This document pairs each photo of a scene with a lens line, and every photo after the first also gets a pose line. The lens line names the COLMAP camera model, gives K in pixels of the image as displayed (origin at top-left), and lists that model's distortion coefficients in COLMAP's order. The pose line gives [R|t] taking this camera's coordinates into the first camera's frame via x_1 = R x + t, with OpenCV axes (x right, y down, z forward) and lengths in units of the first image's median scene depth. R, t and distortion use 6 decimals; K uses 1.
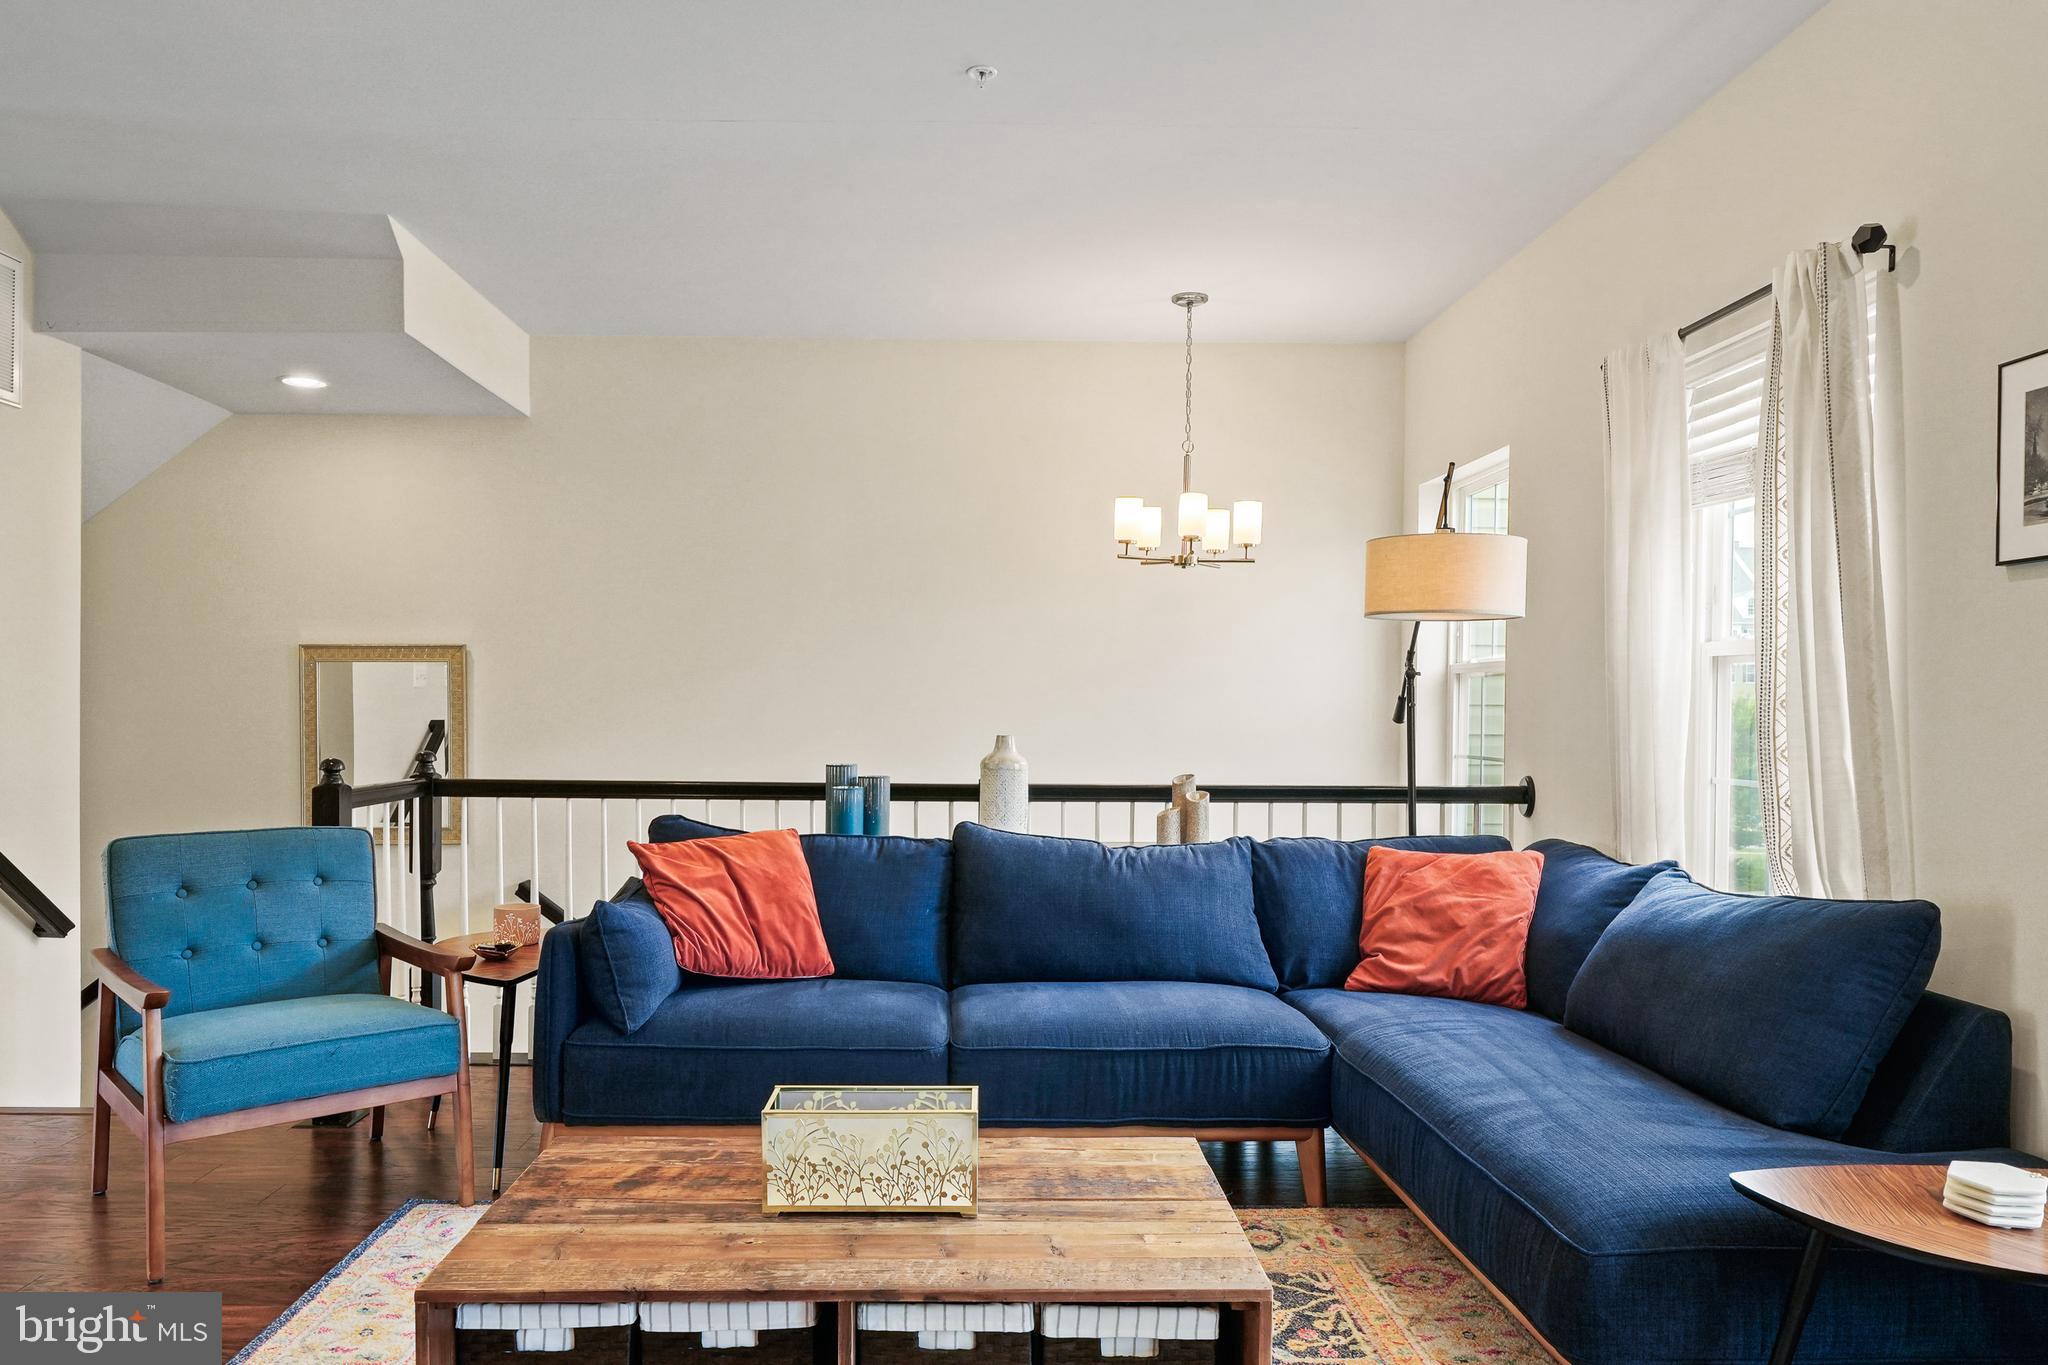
lens RADIAL K [[1383.7, 0, 1020.5], [0, 1383.7, 729.7], [0, 0, 1]] dist [-0.001393, 0.001669]
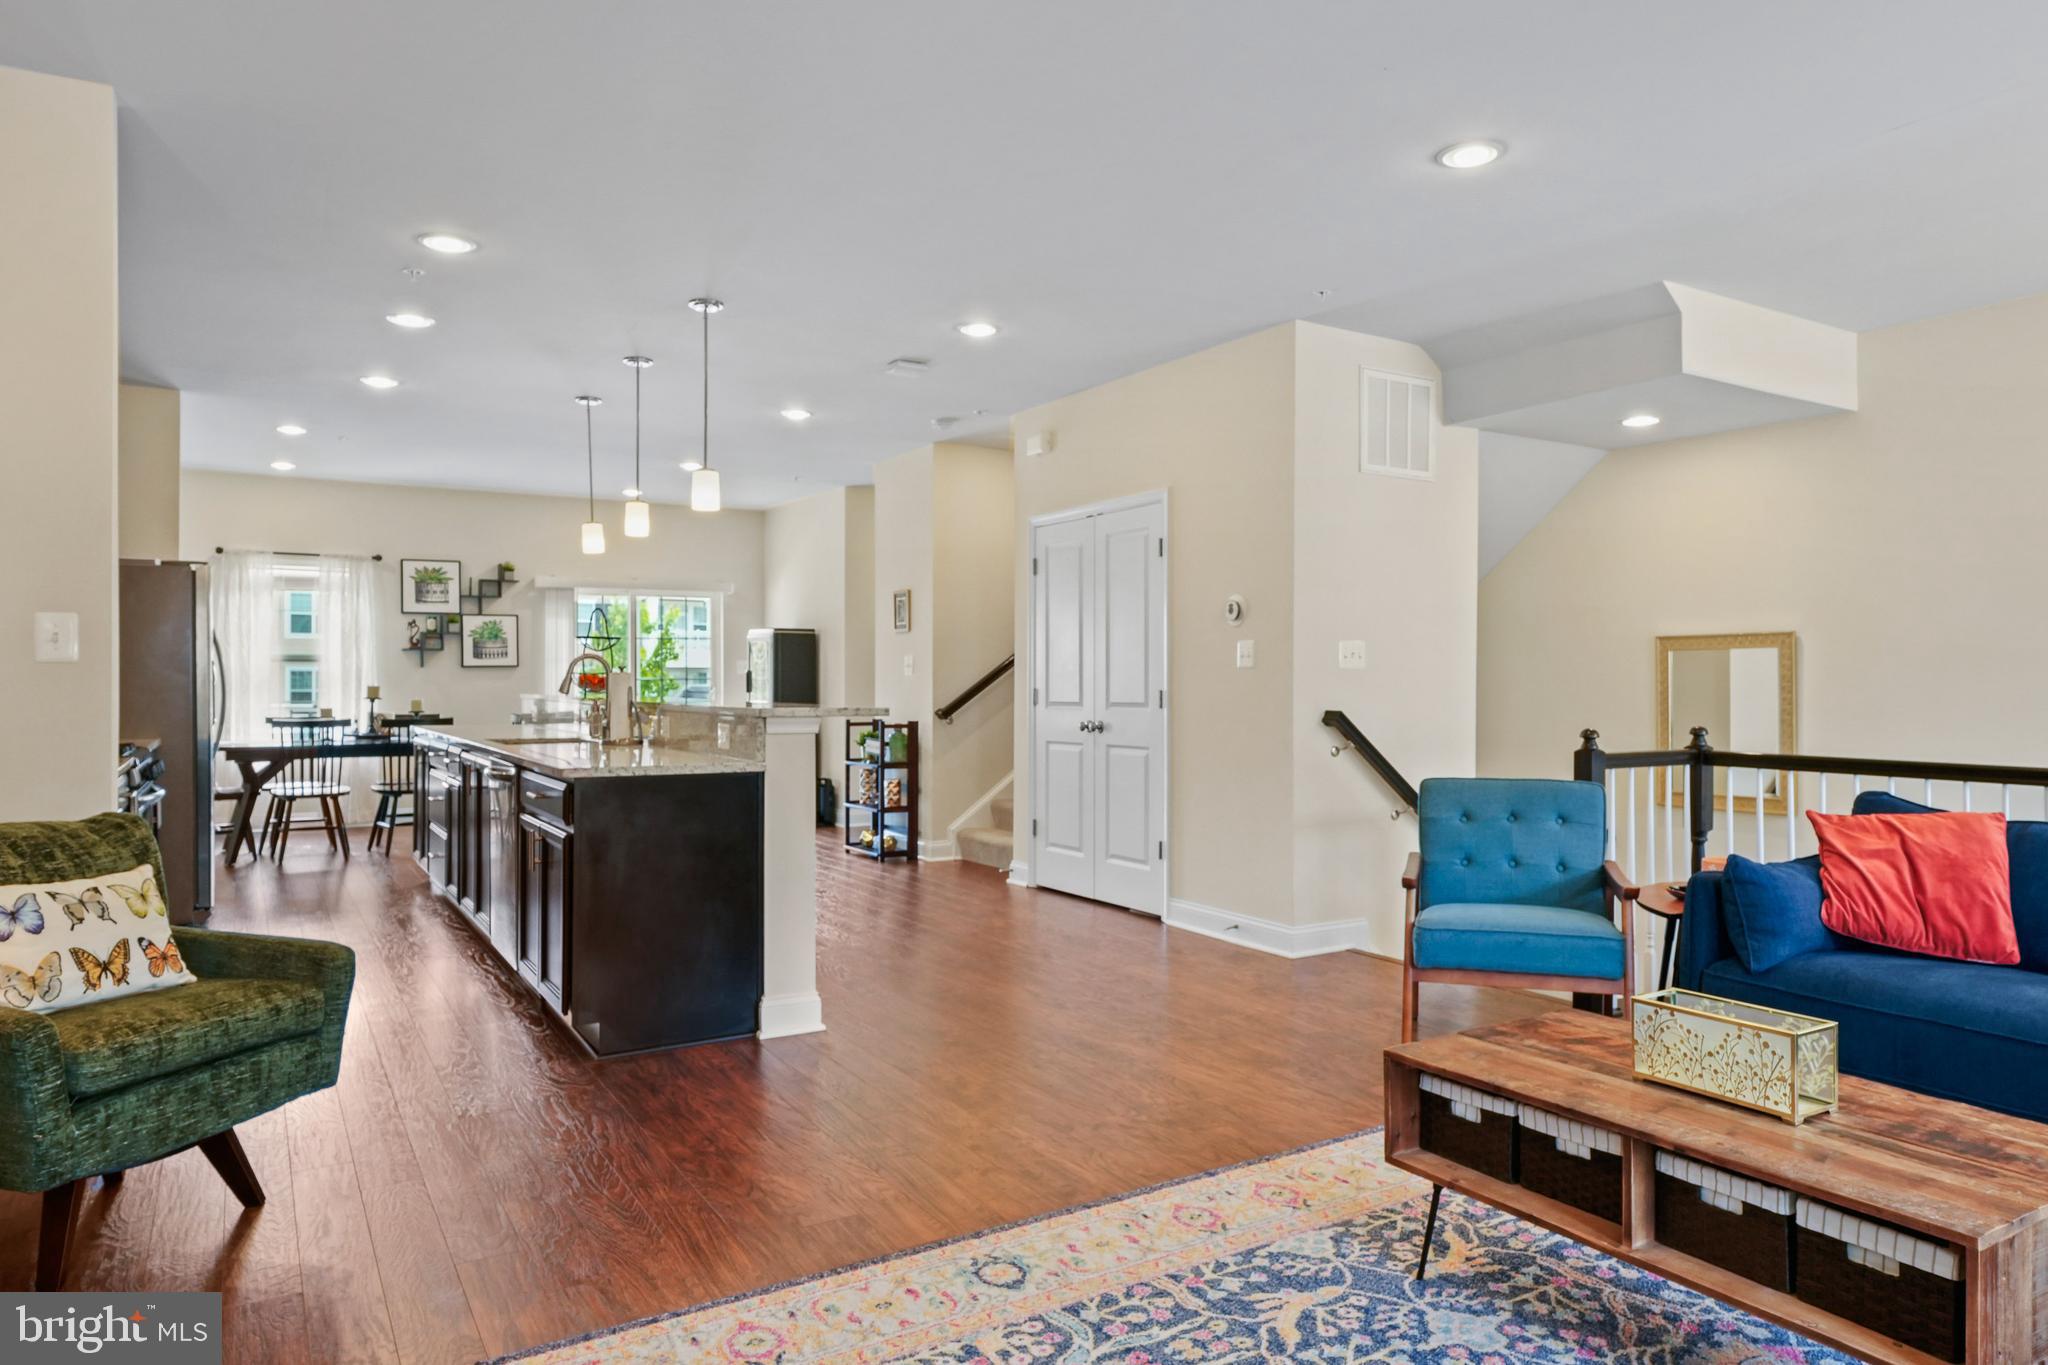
lens RADIAL K [[1276.0, 0, 1024.0], [0, 1276.0, 682.5], [0, 0, 1]] dist [-0.002049, -0.001128]
pose [[0.510267, -0.004703, -0.860003, 0.292337], [-0.014224, 0.999802, -0.013906, 0.002442], [0.859898, 0.019328, 0.510100, -0.058004]]
